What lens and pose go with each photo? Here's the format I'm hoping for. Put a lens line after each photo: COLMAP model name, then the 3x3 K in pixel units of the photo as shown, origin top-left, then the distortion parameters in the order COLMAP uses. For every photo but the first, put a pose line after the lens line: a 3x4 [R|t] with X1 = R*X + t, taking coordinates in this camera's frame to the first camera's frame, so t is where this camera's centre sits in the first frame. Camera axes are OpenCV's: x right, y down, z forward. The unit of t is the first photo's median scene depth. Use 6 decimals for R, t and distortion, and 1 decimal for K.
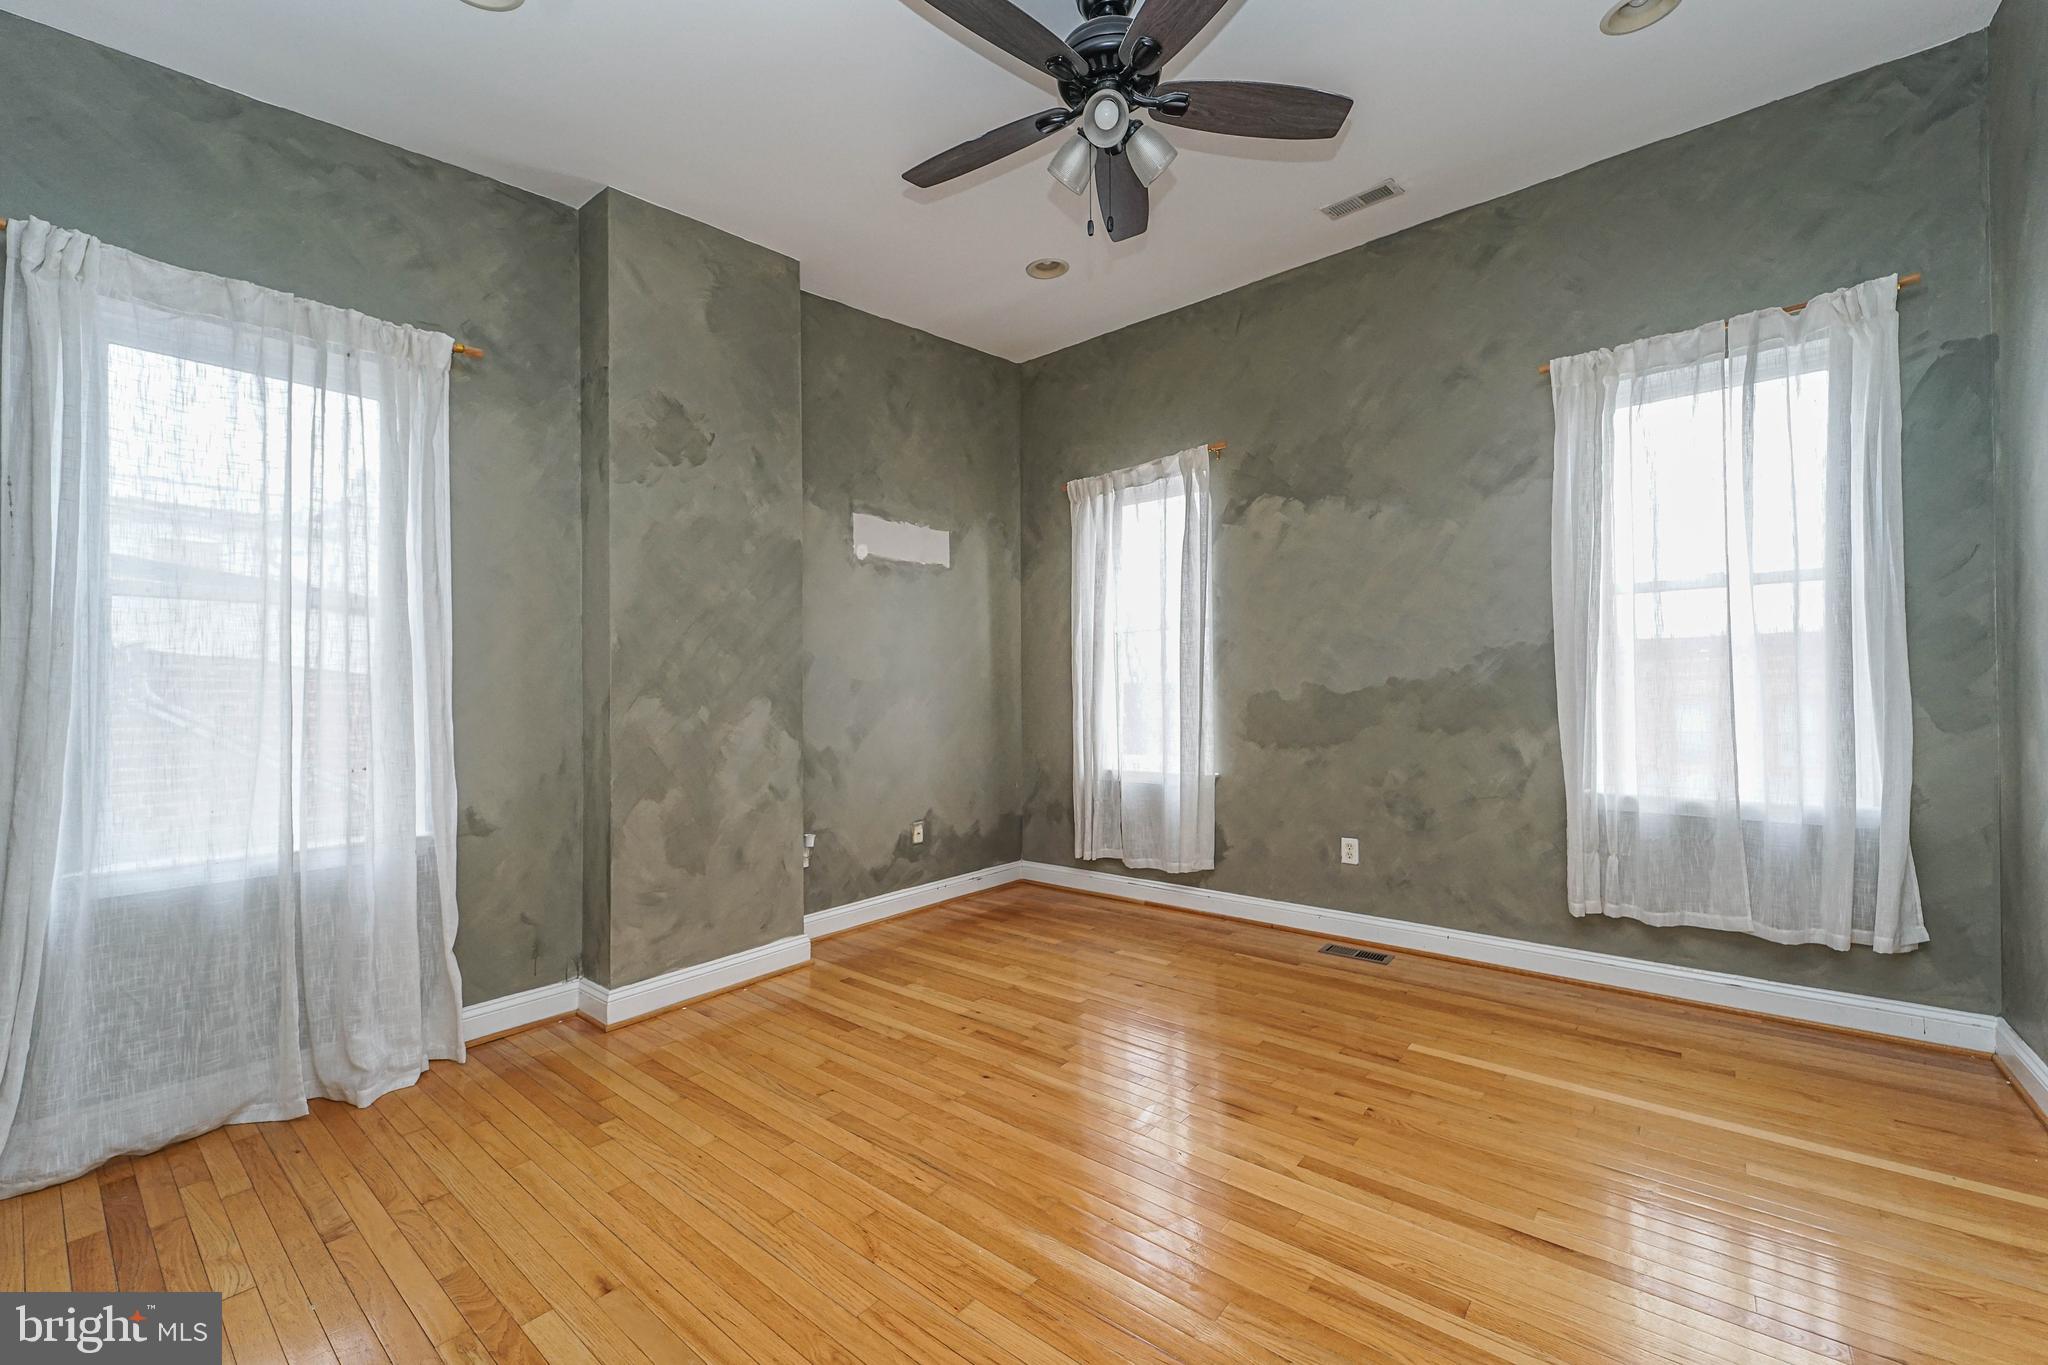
lens RADIAL K [[817.1, 0, 1019.7], [0, 817.1, 683.0], [0, 0, 1]] dist [0.020568, -0.006766]
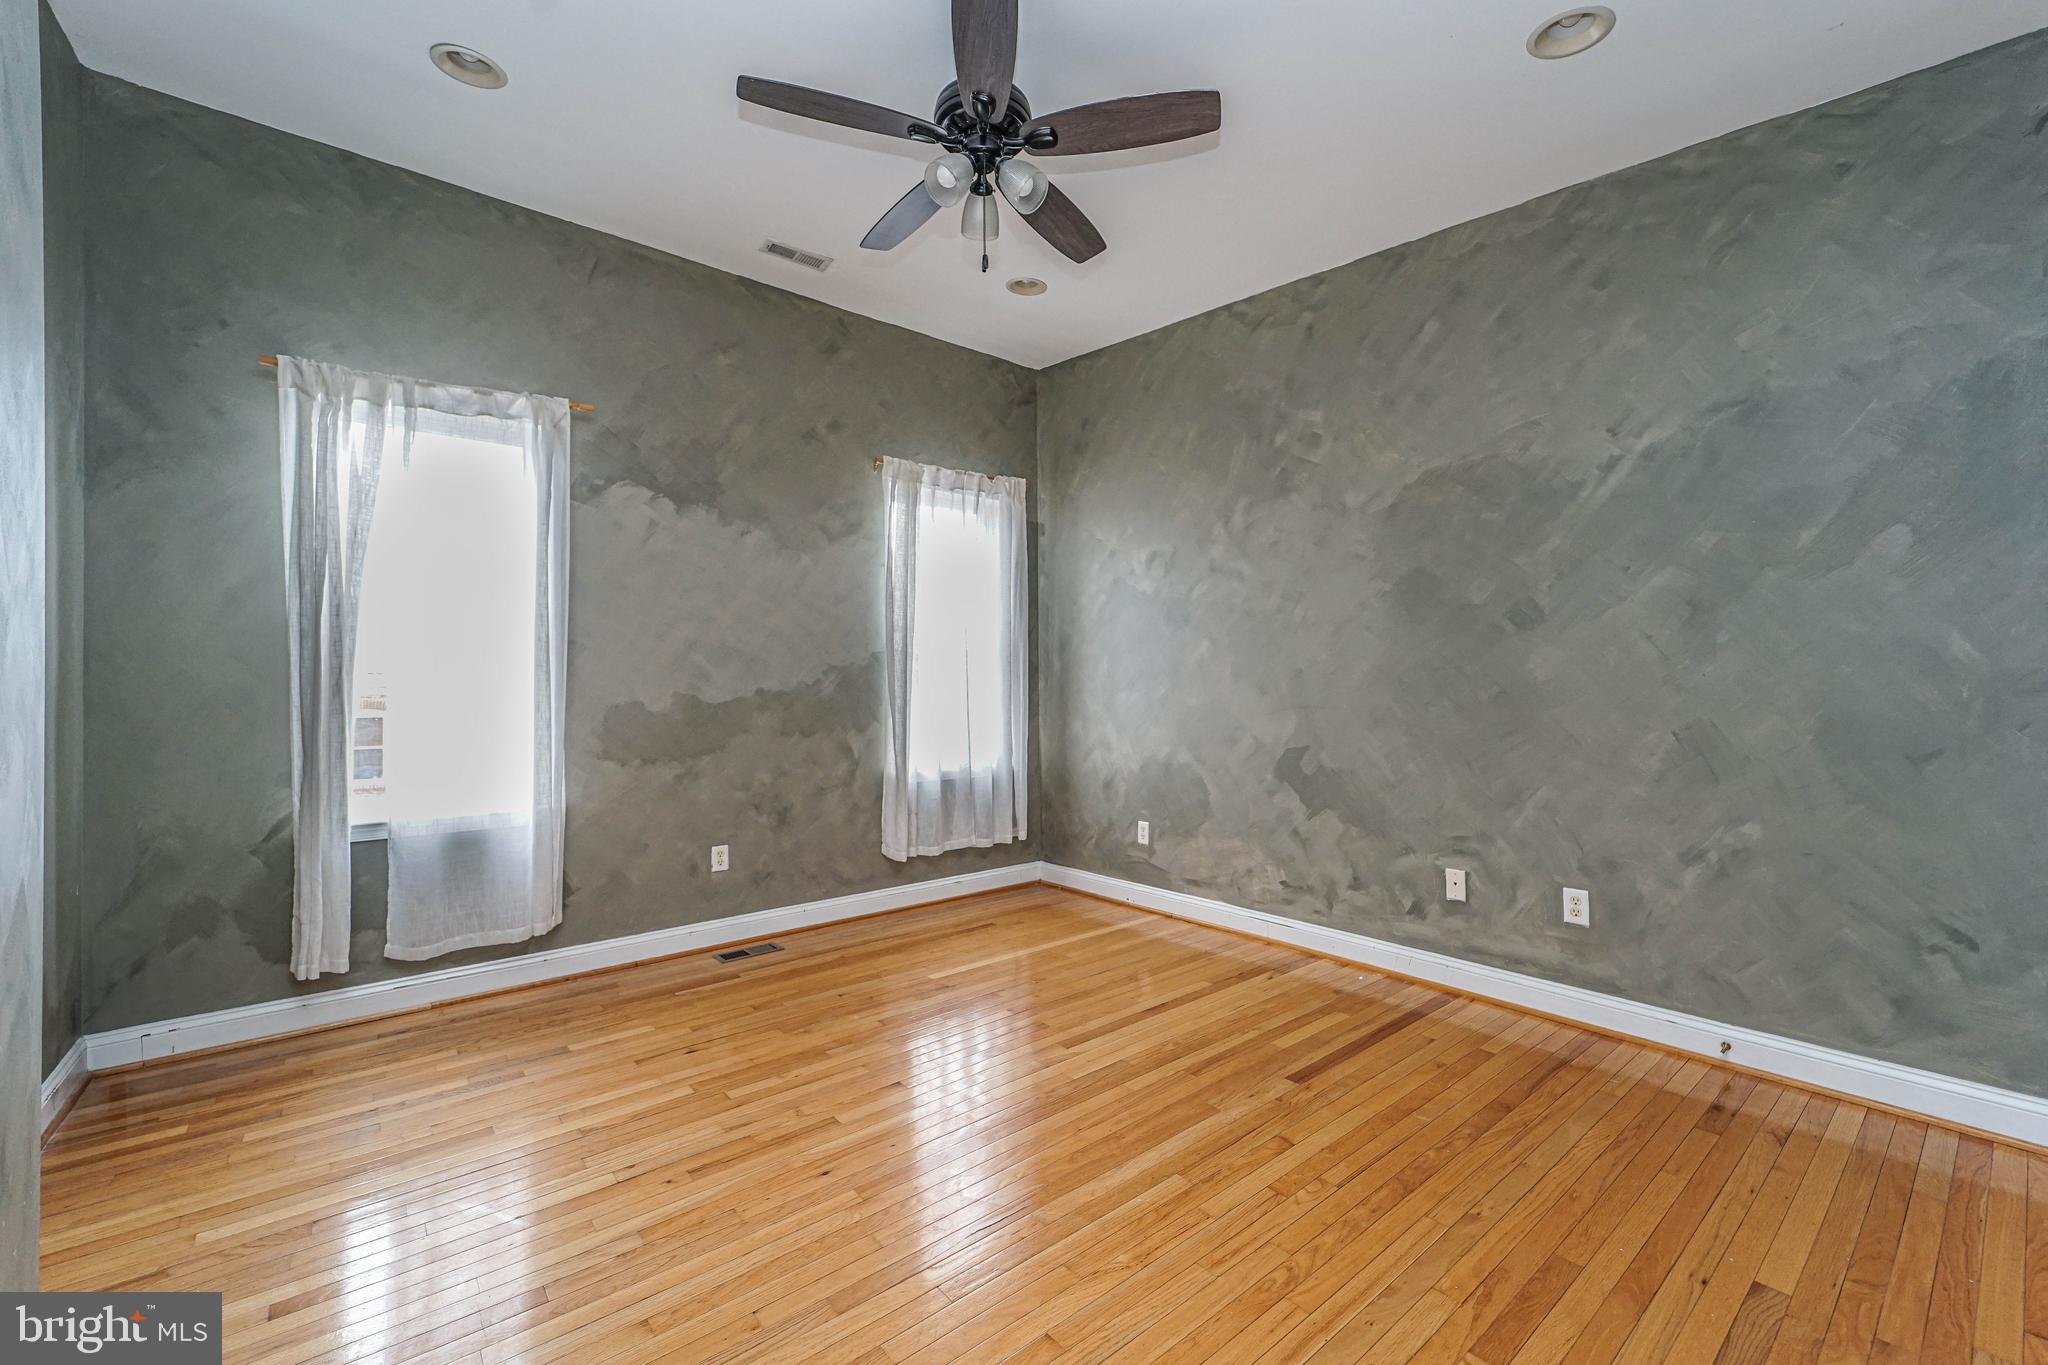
lens RADIAL K [[829.7, 0, 1039.9], [0, 829.7, 685.9], [0, 0, 1]] dist [0.020945, -0.007269]
pose [[0.185325, 0.014741, 0.982567, -0.602359], [-0.002605, 0.999891, -0.014509, 0.005280], [-0.982674, 0.000130, 0.185343, 0.465286]]
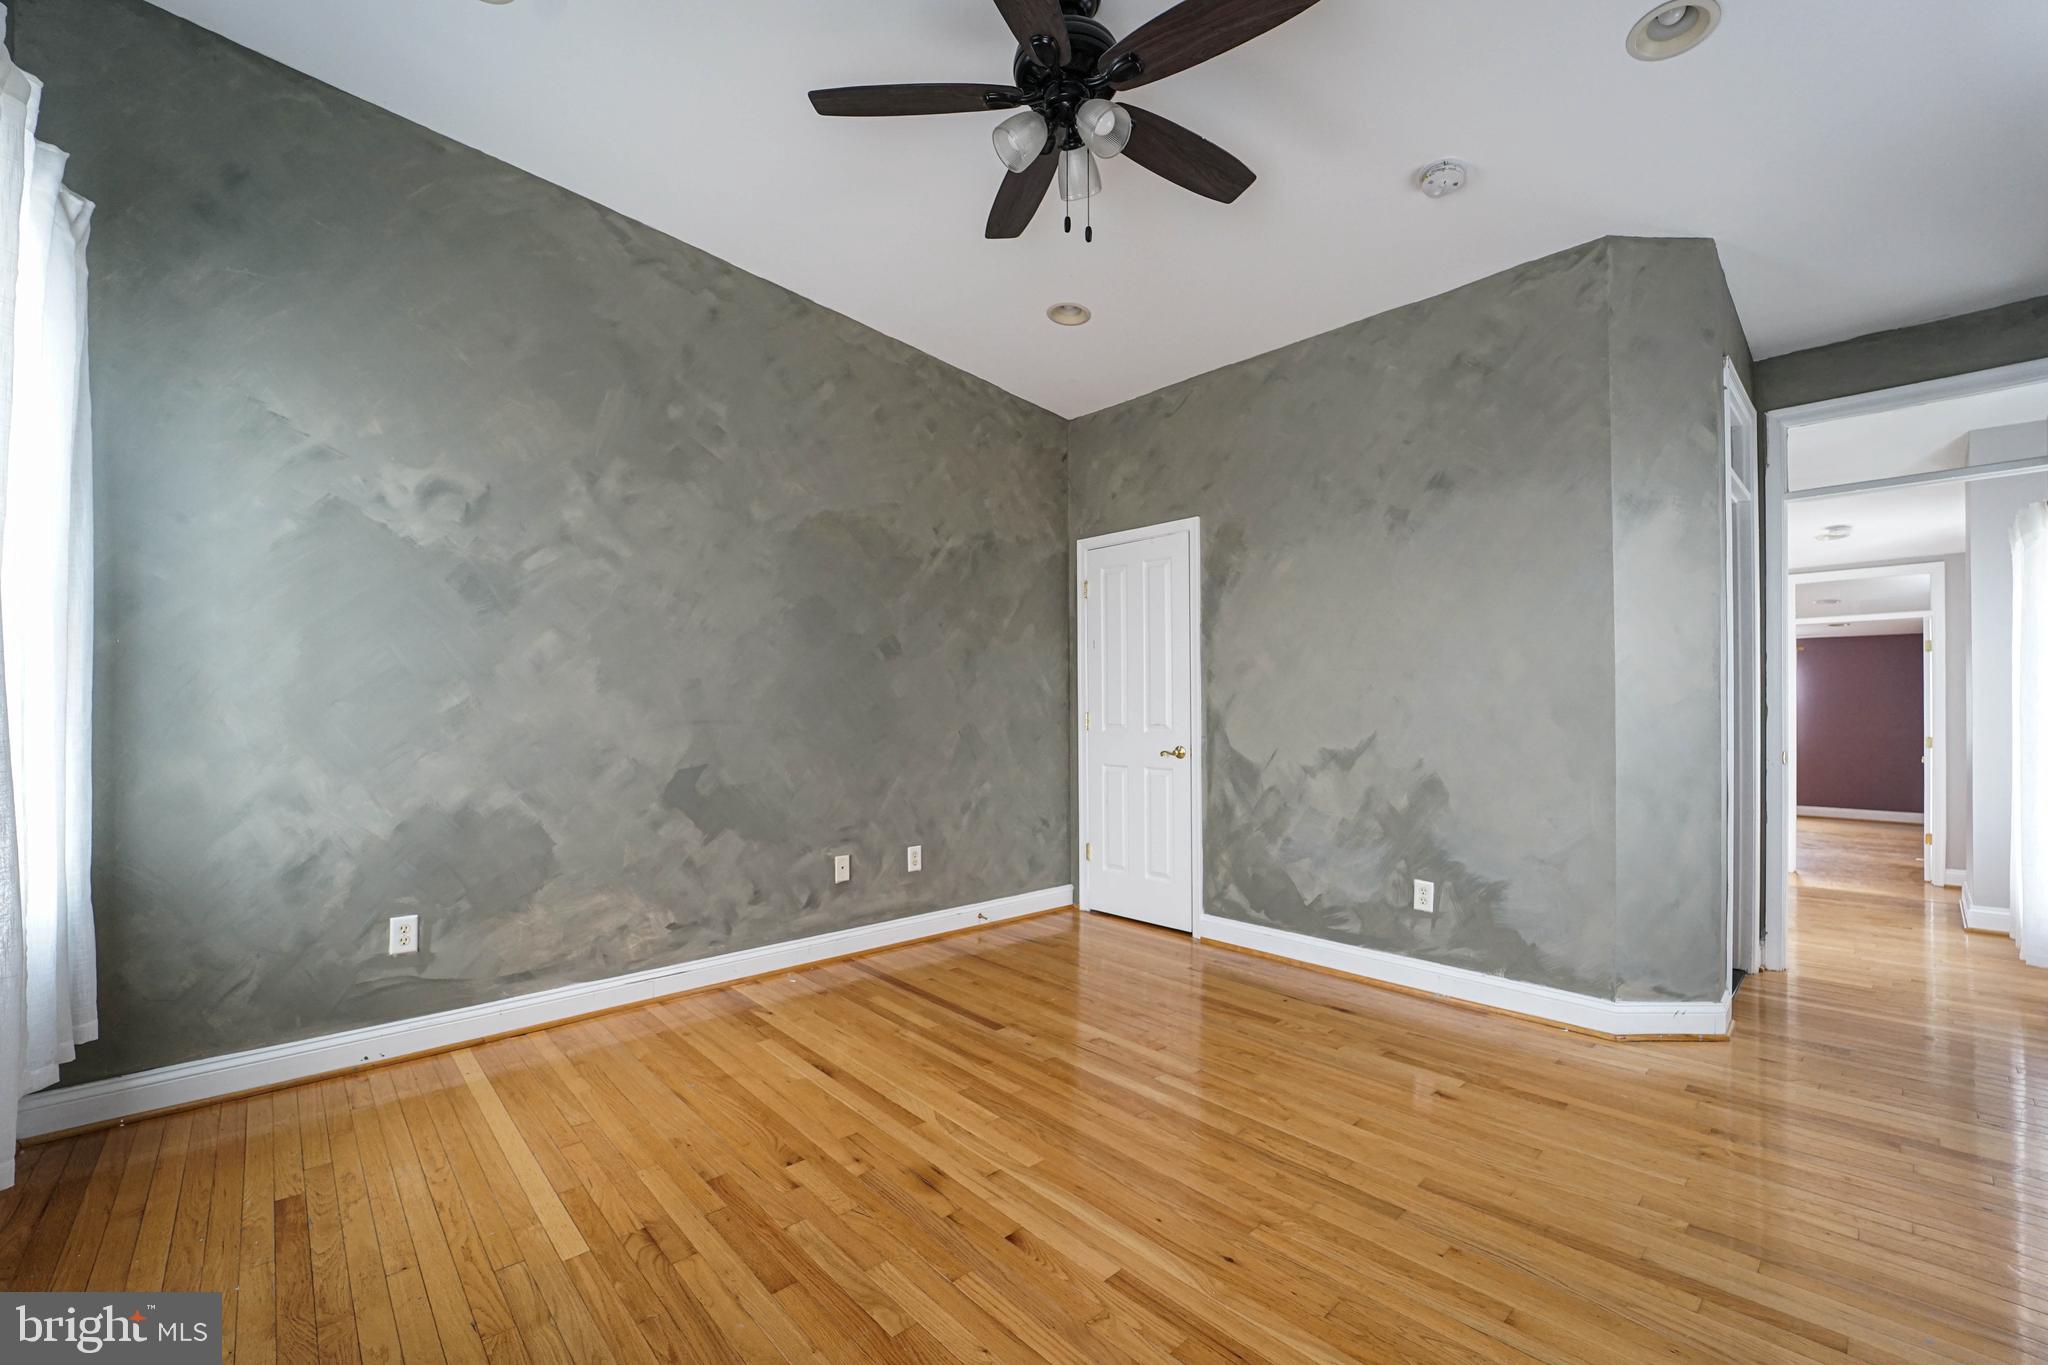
lens RADIAL K [[836.6, 0, 1028.6], [0, 836.6, 703.6], [0, 0, 1]] dist [-0.020119, -0.000155]
pose [[-0.991536, 0.010493, 0.129404, 0.023617], [0.008718, 0.999860, -0.014277, 0.012598], [-0.129536, -0.013028, -0.991489, 1.259942]]
